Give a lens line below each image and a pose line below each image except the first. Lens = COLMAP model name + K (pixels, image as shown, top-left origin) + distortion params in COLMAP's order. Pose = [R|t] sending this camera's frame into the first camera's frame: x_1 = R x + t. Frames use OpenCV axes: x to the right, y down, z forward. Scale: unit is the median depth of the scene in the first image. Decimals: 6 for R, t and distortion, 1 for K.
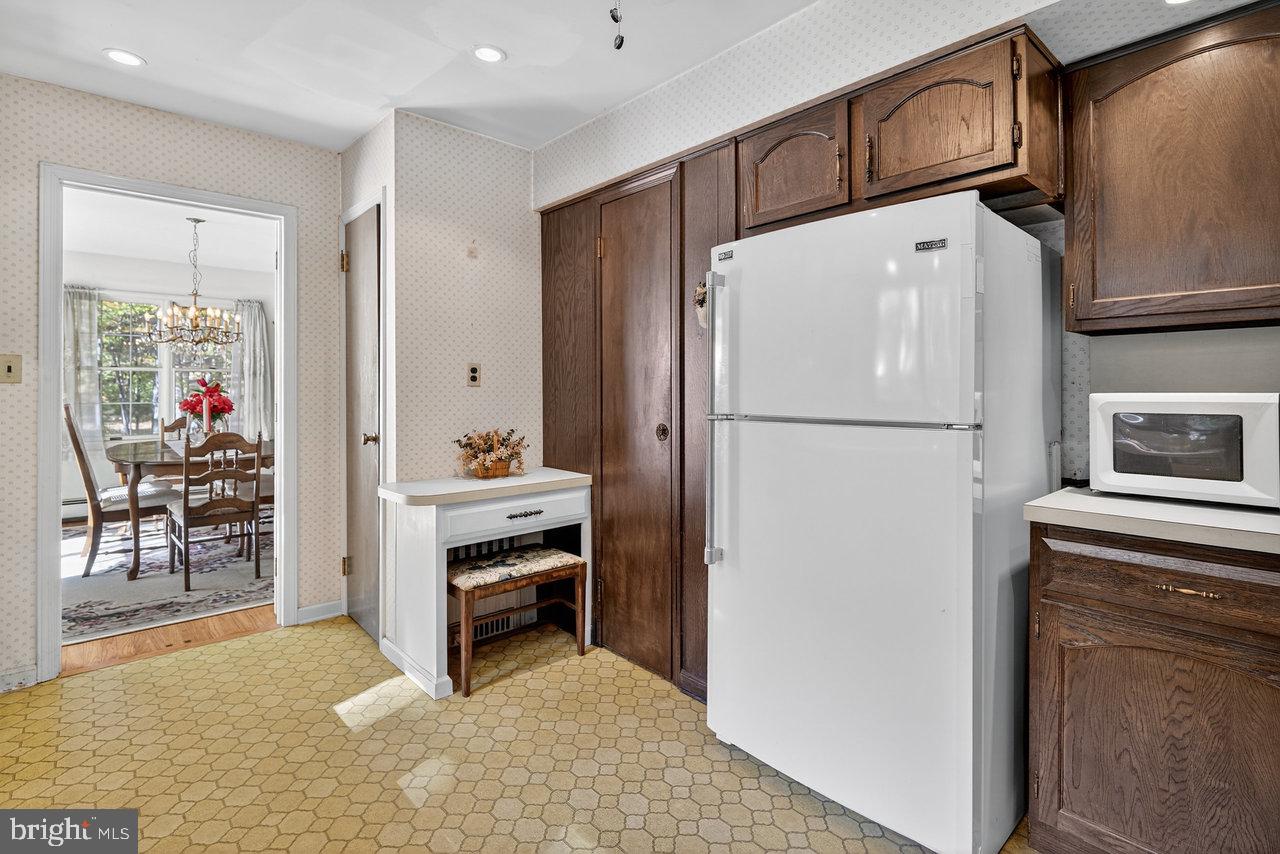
lens RADIAL K [[605.4, 0, 647.2], [0, 605.4, 401.7], [0, 0, 1]] dist [-0.002788, -0.000876]
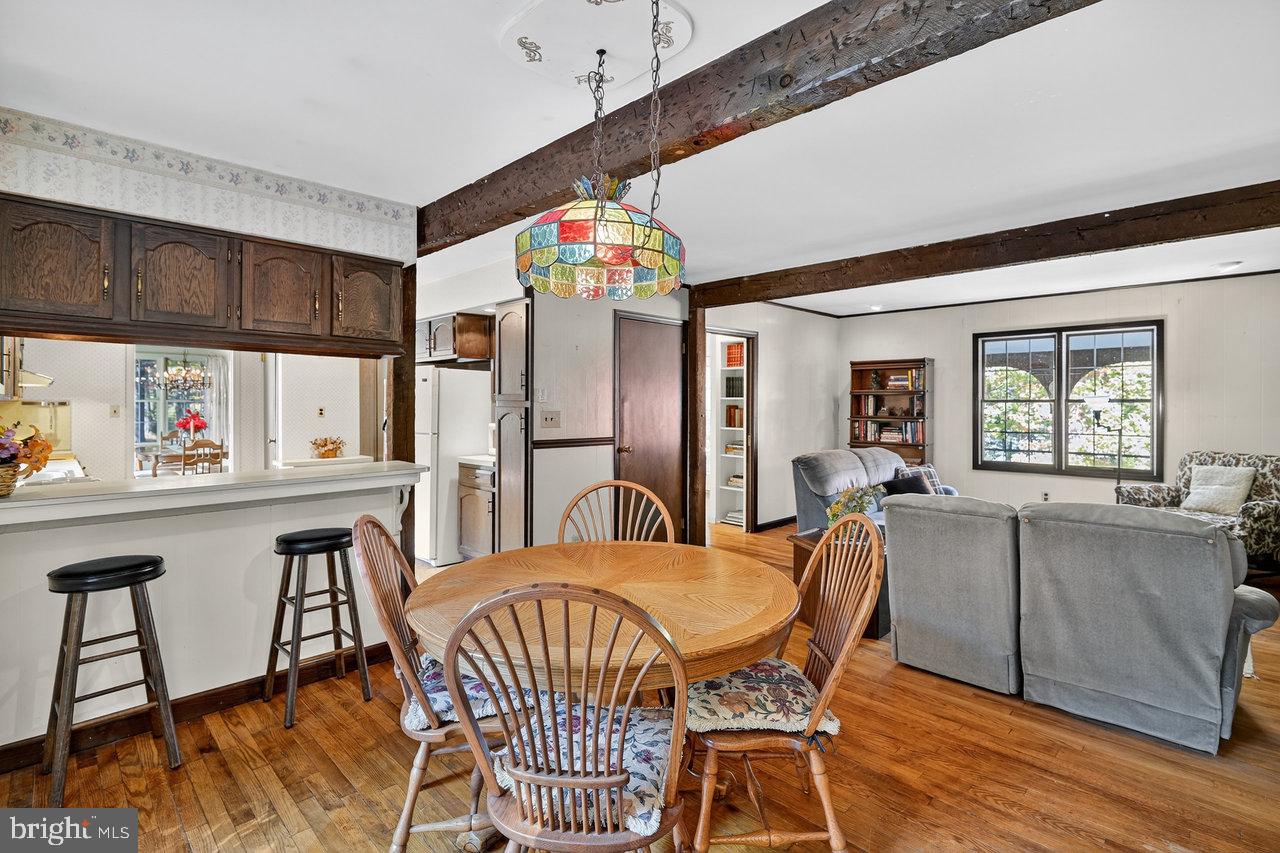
lens RADIAL K [[600.8, 0, 644.1], [0, 600.8, 413.9], [0, 0, 1]] dist [-0.003453, -0.000247]
pose [[0.999184, -0.001800, 0.040351, 0.600641], [0.001801, 0.999998, 0.000012, -0.026214], [-0.040351, 0.000061, 0.999186, -0.925021]]
